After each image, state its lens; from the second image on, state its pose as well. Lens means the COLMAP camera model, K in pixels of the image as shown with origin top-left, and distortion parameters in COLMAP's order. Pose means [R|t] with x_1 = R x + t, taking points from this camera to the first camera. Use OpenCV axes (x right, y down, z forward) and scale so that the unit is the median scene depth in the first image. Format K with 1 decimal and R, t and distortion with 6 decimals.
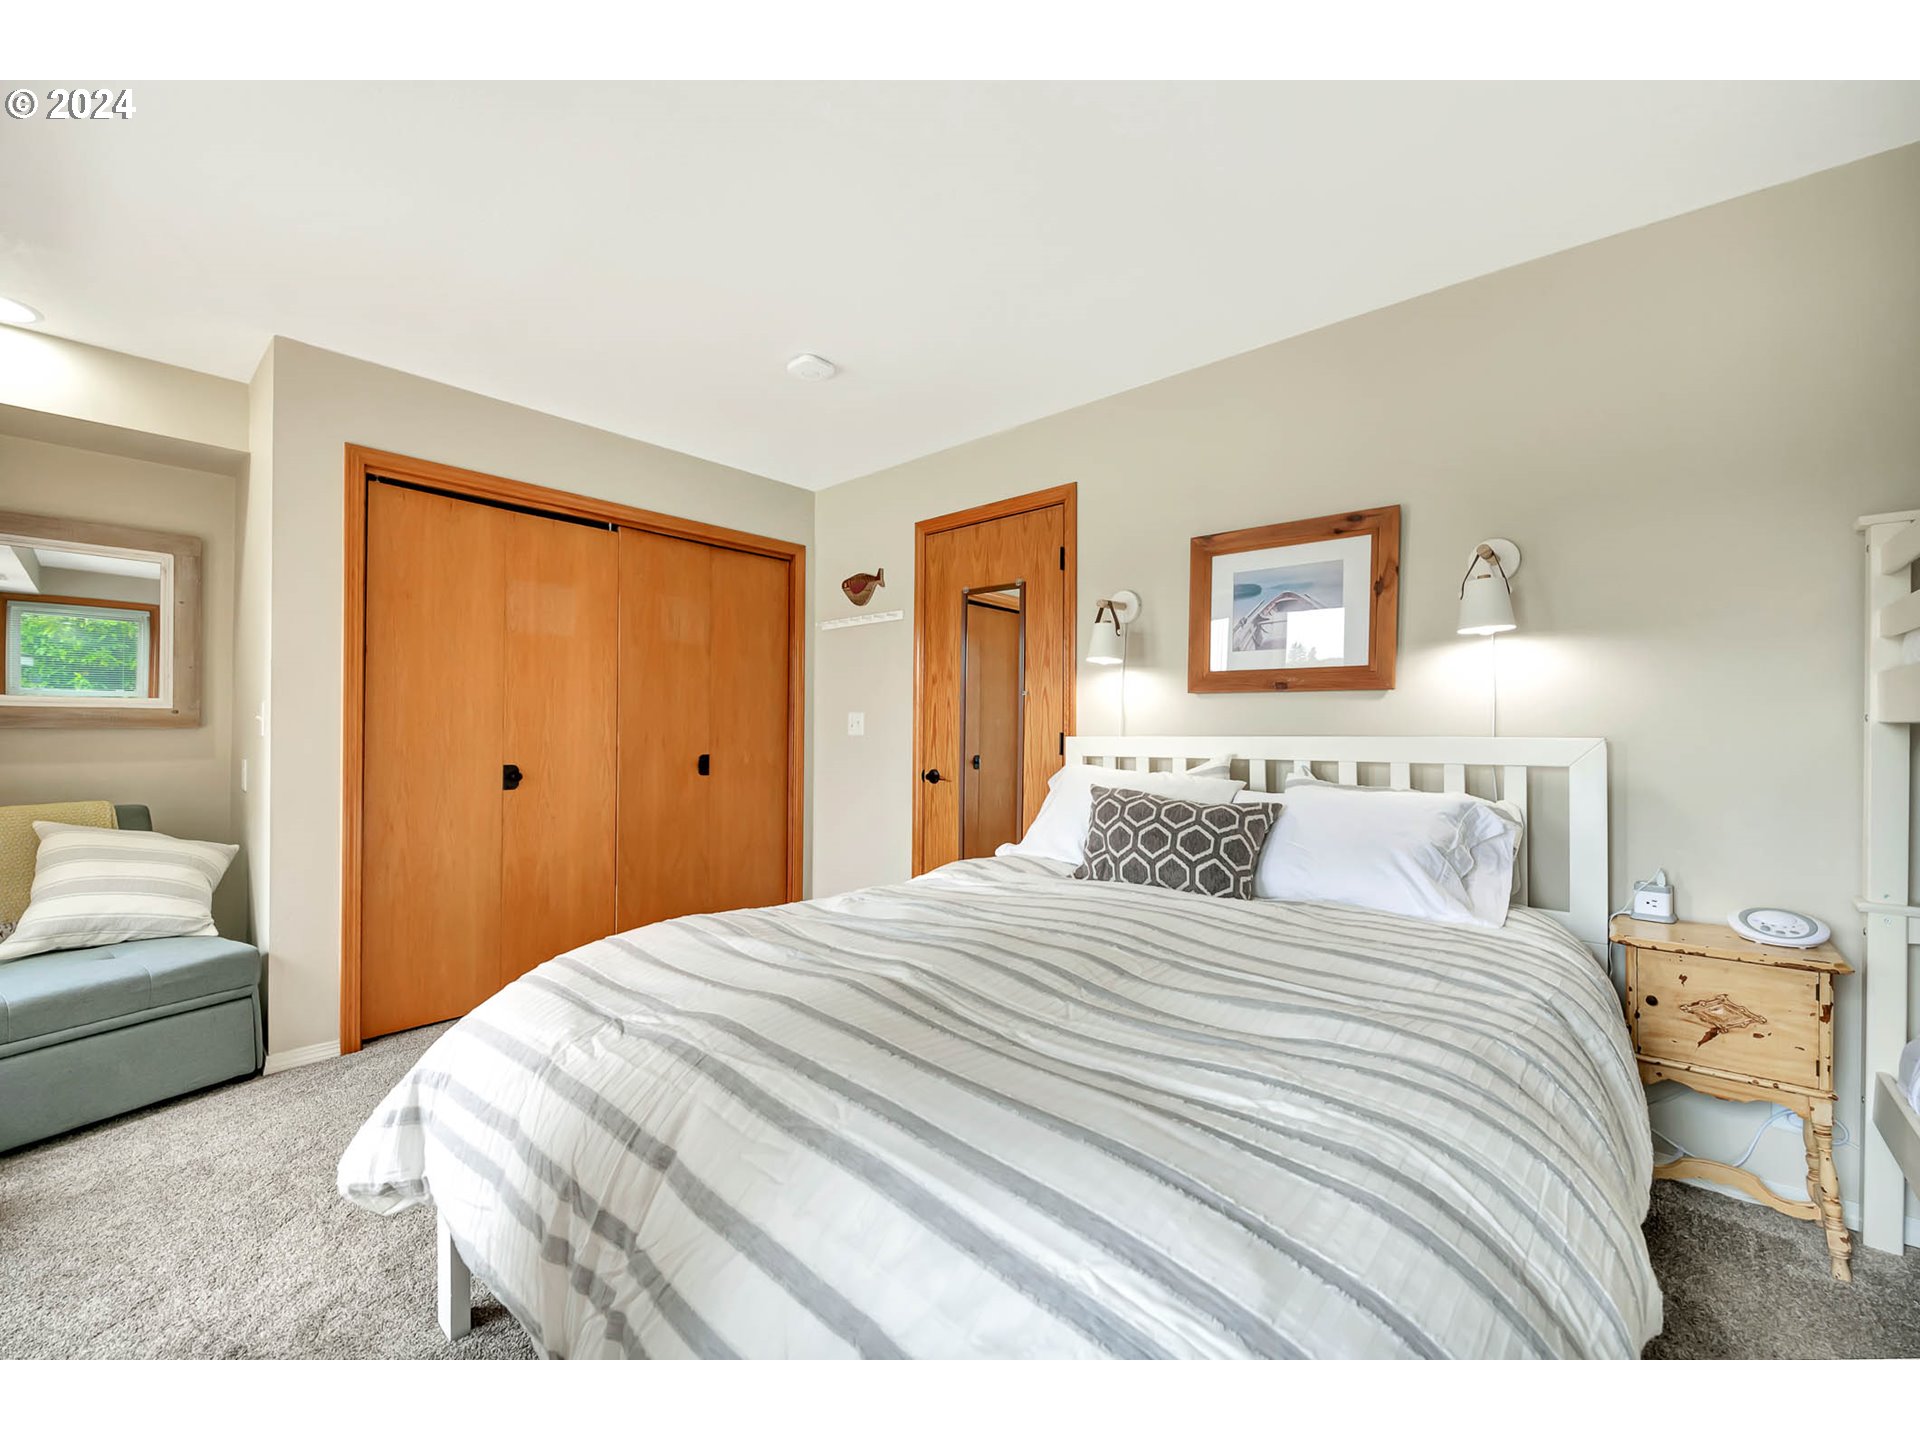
lens RADIAL K [[769.1, 0, 956.2], [0, 769.1, 724.0], [0, 0, 1]] dist [-0.000270, -0.000039]
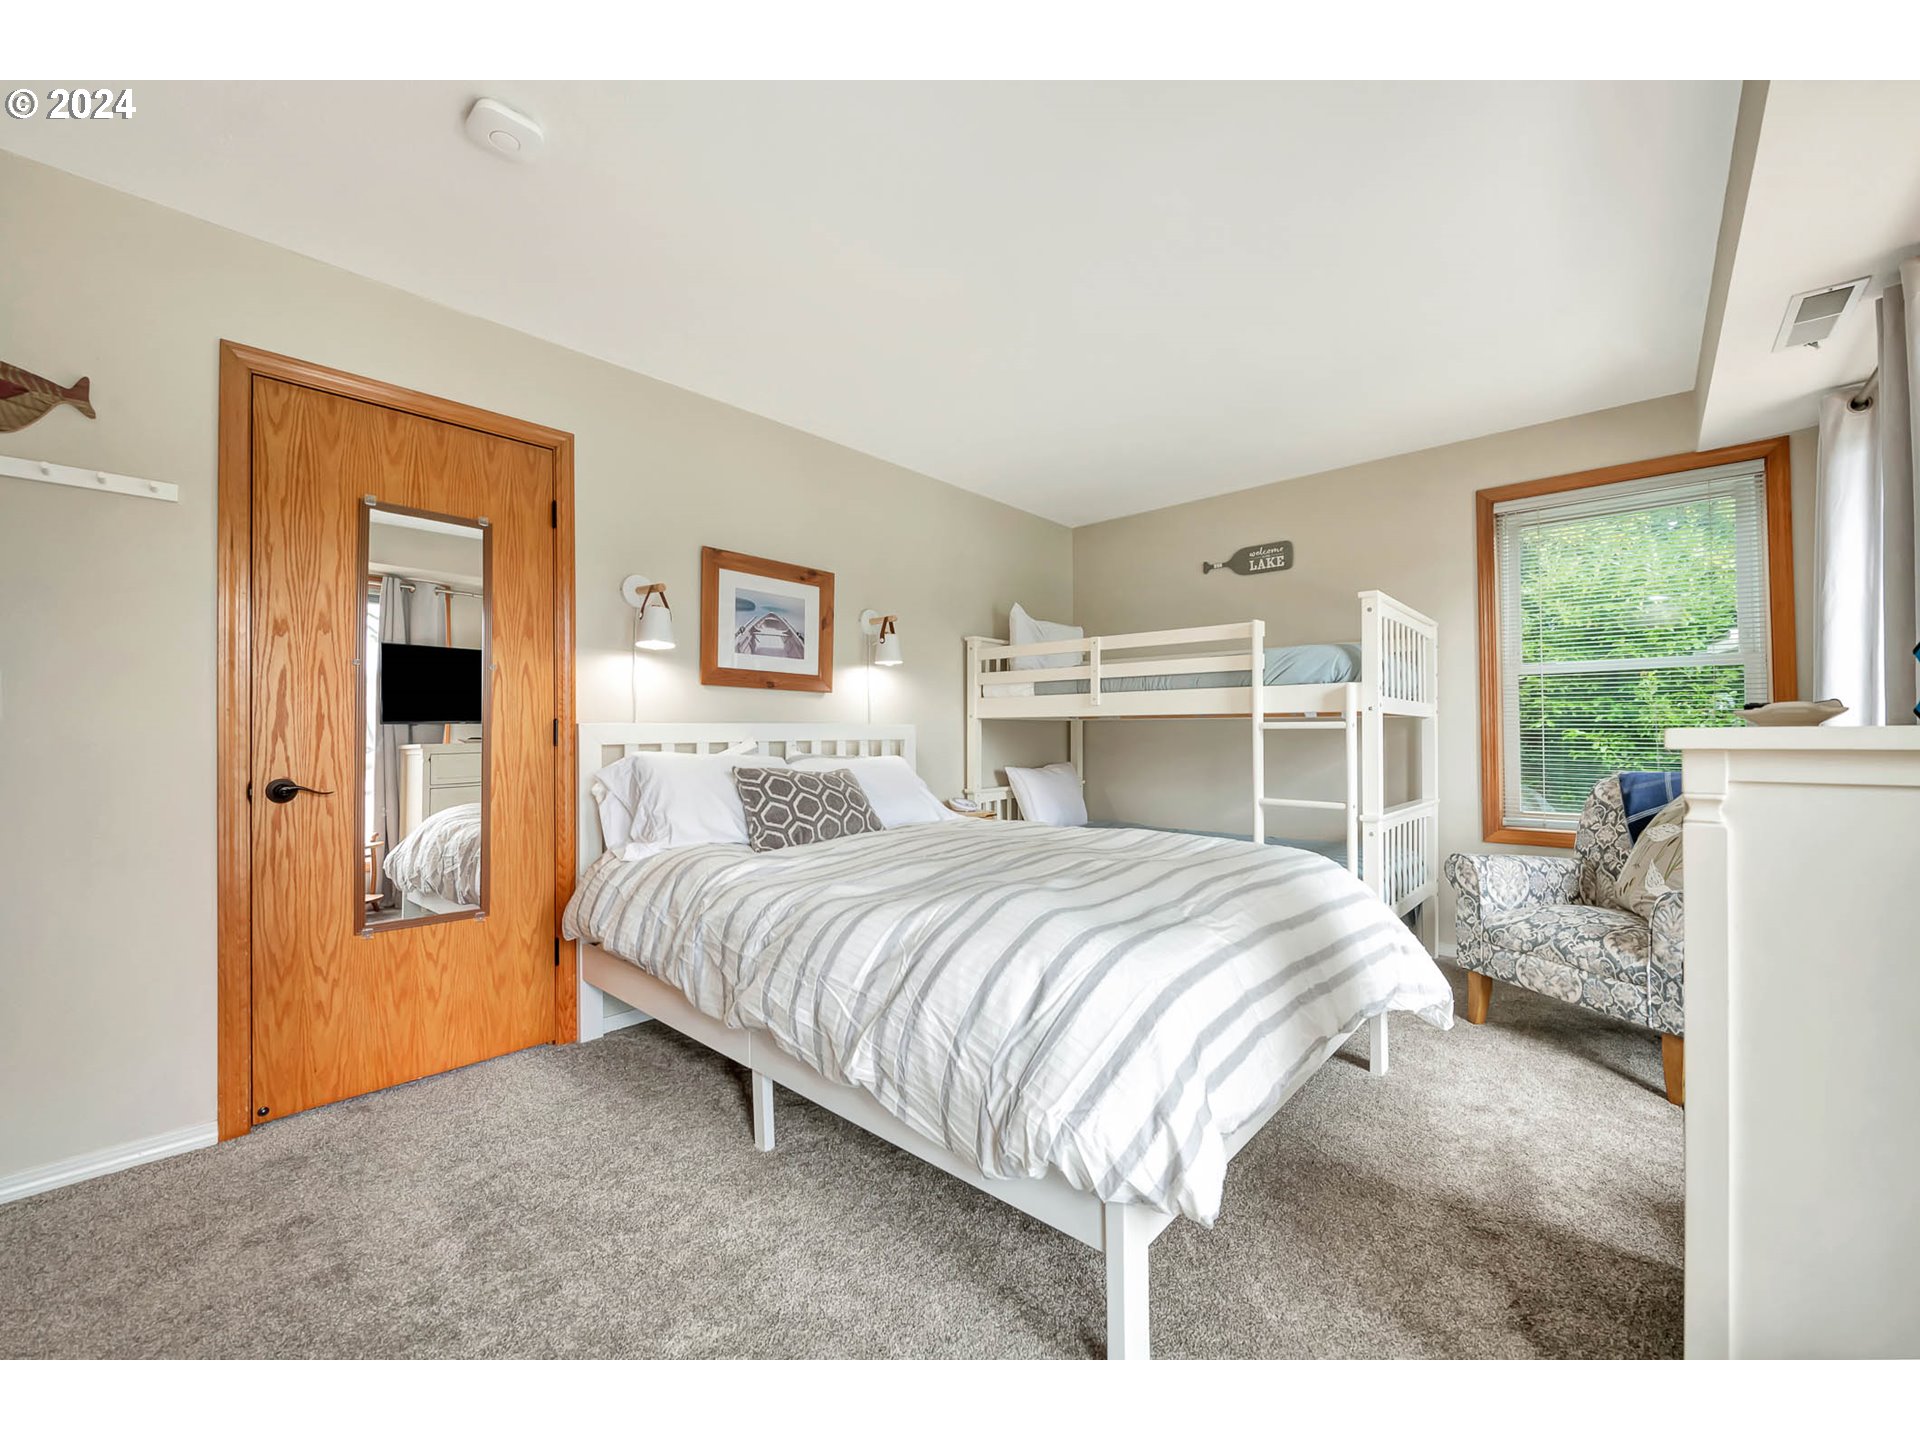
lens RADIAL K [[769.1, 0, 956.2], [0, 769.1, 724.0], [0, 0, 1]] dist [-0.000270, -0.000039]
pose [[0.011690, 0.008616, 0.999895, -0.743607], [-0.007187, 0.999938, -0.008532, 0.021646], [-0.999906, -0.007087, 0.011751, 0.571214]]
